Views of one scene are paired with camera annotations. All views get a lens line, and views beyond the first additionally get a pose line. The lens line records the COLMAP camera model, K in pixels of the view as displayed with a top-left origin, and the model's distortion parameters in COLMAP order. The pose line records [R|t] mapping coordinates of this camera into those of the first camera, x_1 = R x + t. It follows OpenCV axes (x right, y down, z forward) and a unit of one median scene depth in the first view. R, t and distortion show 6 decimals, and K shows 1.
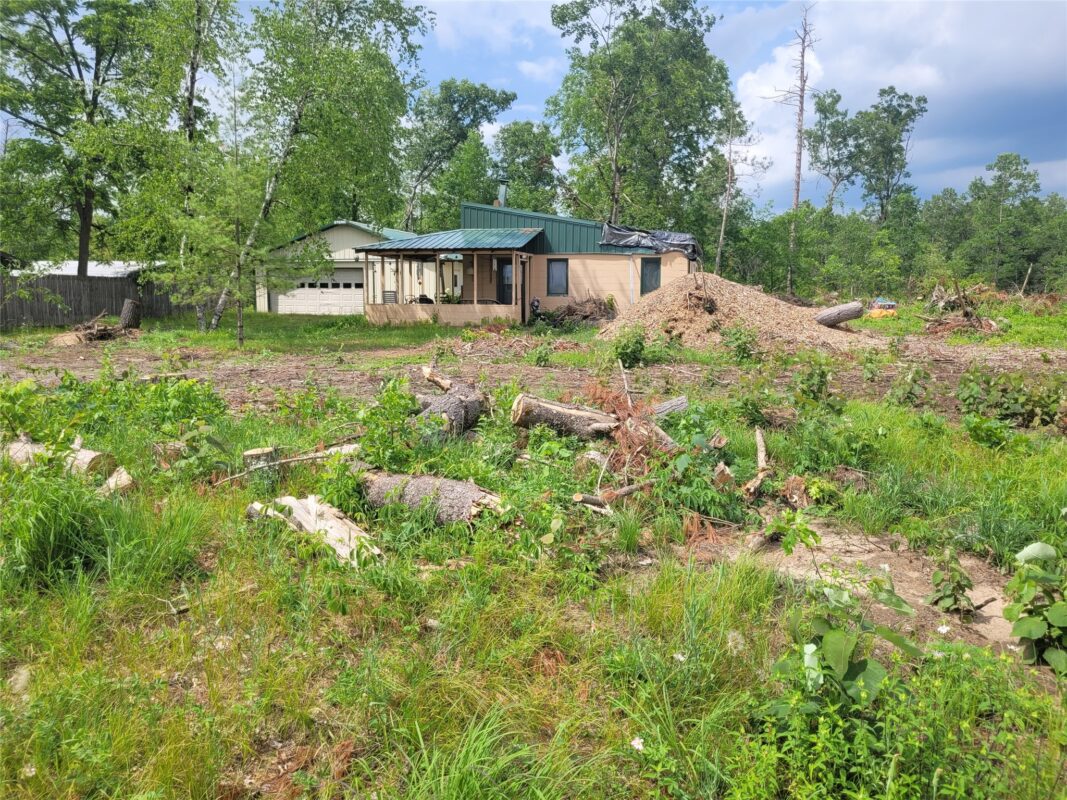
lens RADIAL K [[822.7, 0, 515.9], [0, 822.7, 408.0], [0, 0, 1]] dist [0.046080, -0.029673]
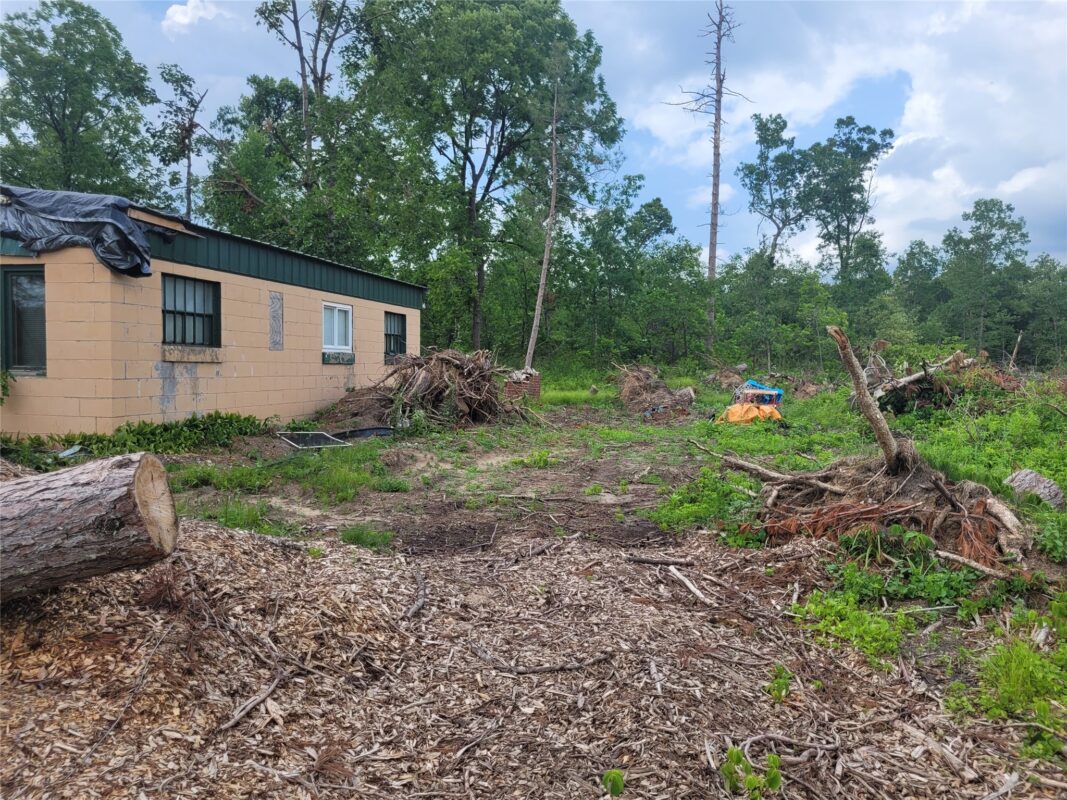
lens RADIAL K [[822.7, 0, 533.4], [0, 822.7, 425.7], [0, 0, 1]] dist [0.046080, -0.029673]
pose [[0.999540, 0.003553, 0.030114, 0.114096], [-0.001835, 0.998379, -0.056883, -0.030013], [-0.030267, 0.056801, 0.997927, 0.202817]]
